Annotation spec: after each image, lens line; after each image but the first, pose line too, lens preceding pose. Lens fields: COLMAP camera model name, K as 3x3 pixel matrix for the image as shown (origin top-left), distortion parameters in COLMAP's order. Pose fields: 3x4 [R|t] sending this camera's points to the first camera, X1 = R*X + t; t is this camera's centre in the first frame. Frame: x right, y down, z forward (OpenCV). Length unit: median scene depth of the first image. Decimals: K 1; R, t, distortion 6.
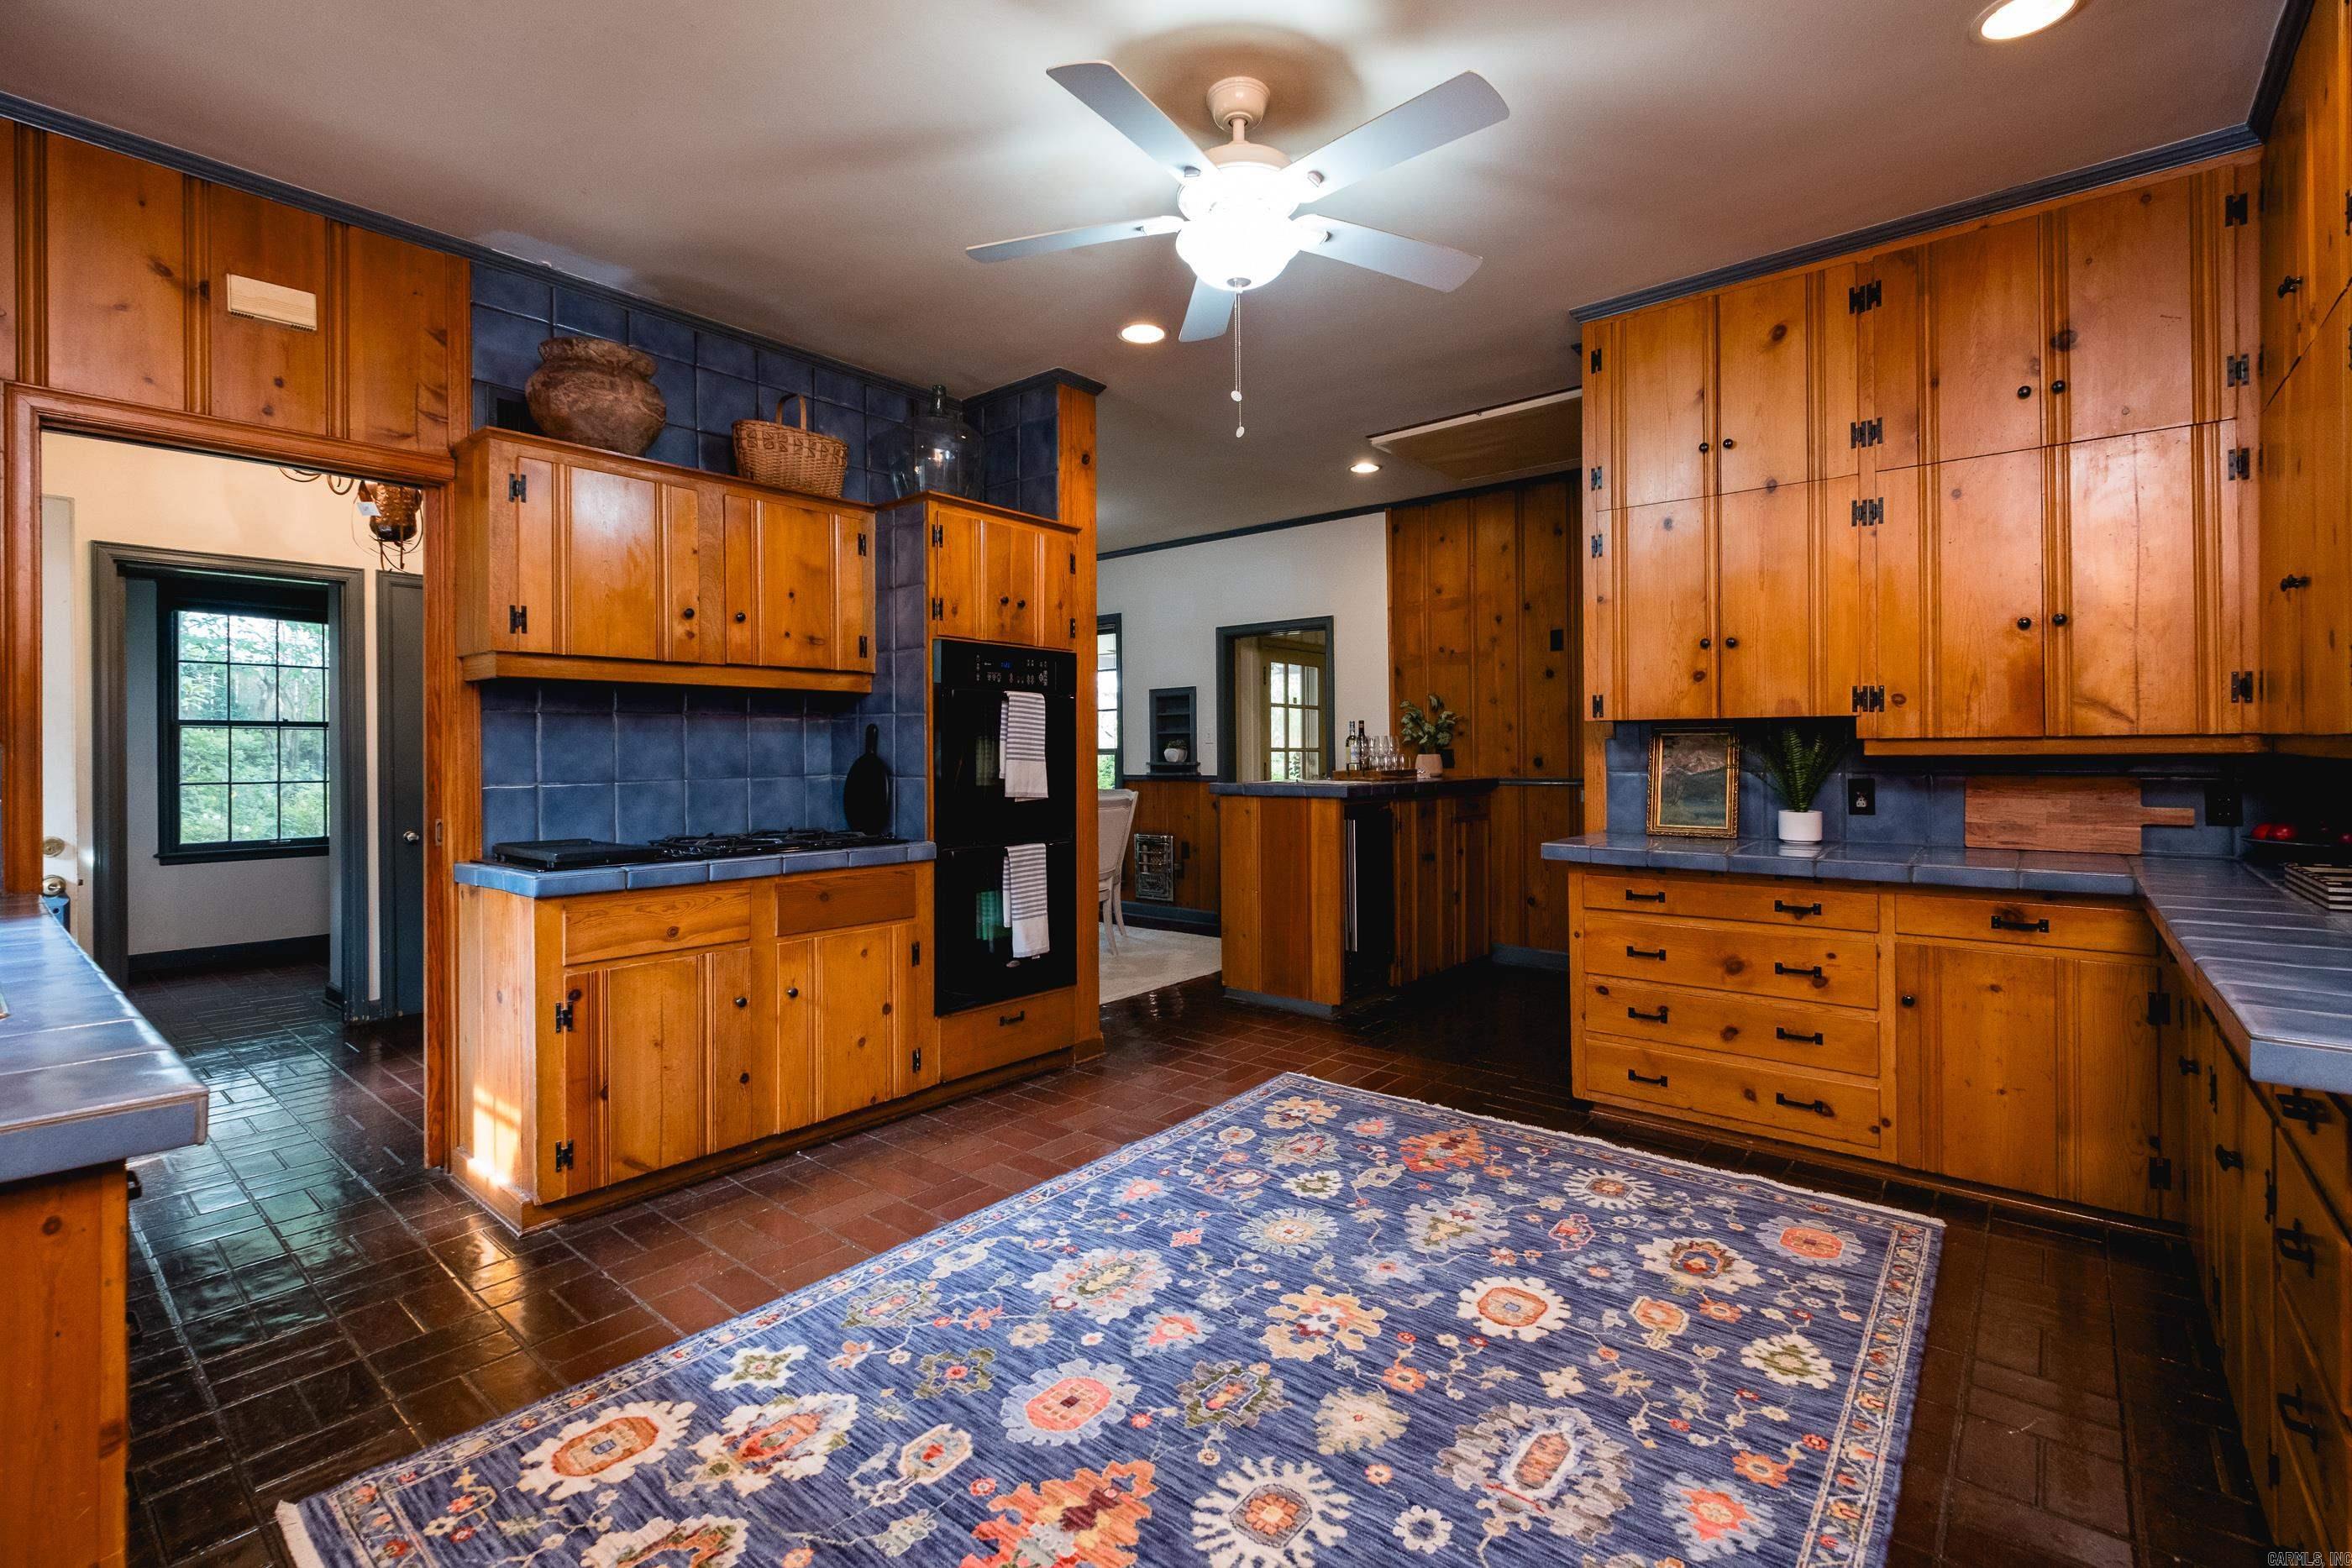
lens RADIAL K [[1024.4, 0, 1183.7], [0, 1024.4, 757.0], [0, 0, 1]] dist [0.005413, -0.004183]
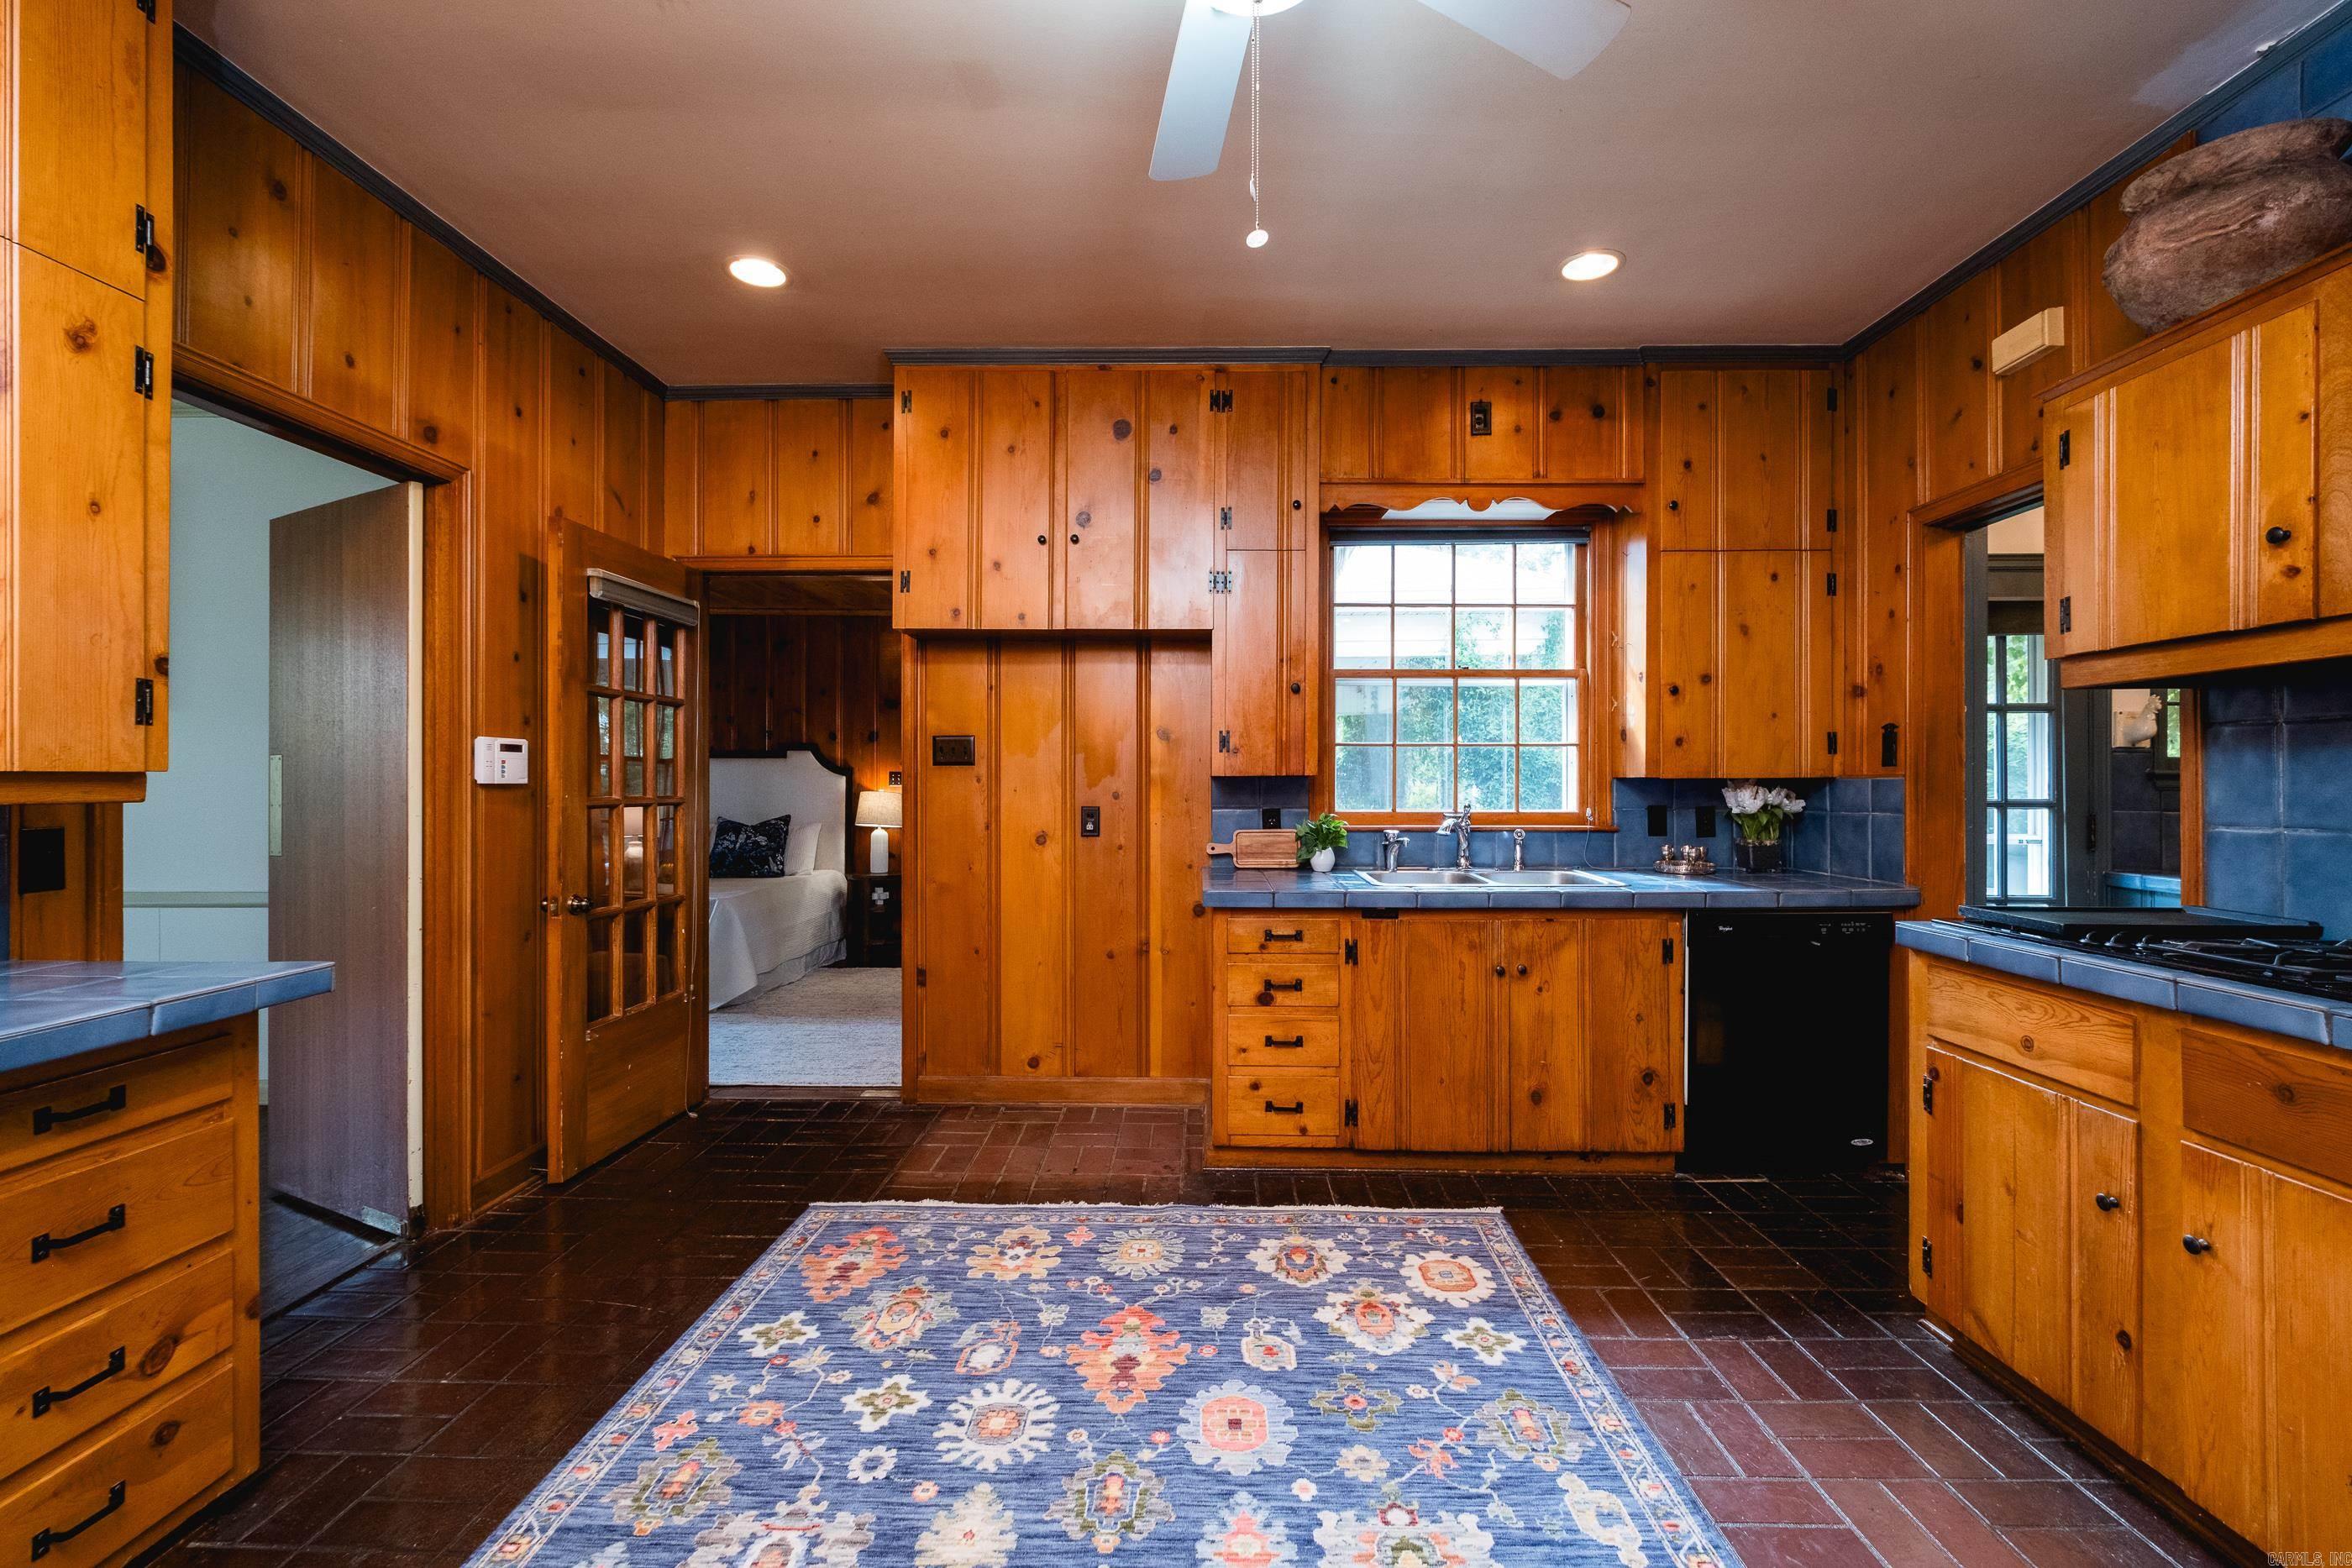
lens RADIAL K [[1024.4, 0, 1181.7], [0, 1024.4, 786.0], [0, 0, 1]] dist [0.005413, -0.004183]
pose [[-0.786200, 0.006799, -0.617934, 0.331109], [0.002229, 0.999964, 0.008167, -0.008562], [0.617968, 0.005043, -0.786187, 1.049984]]
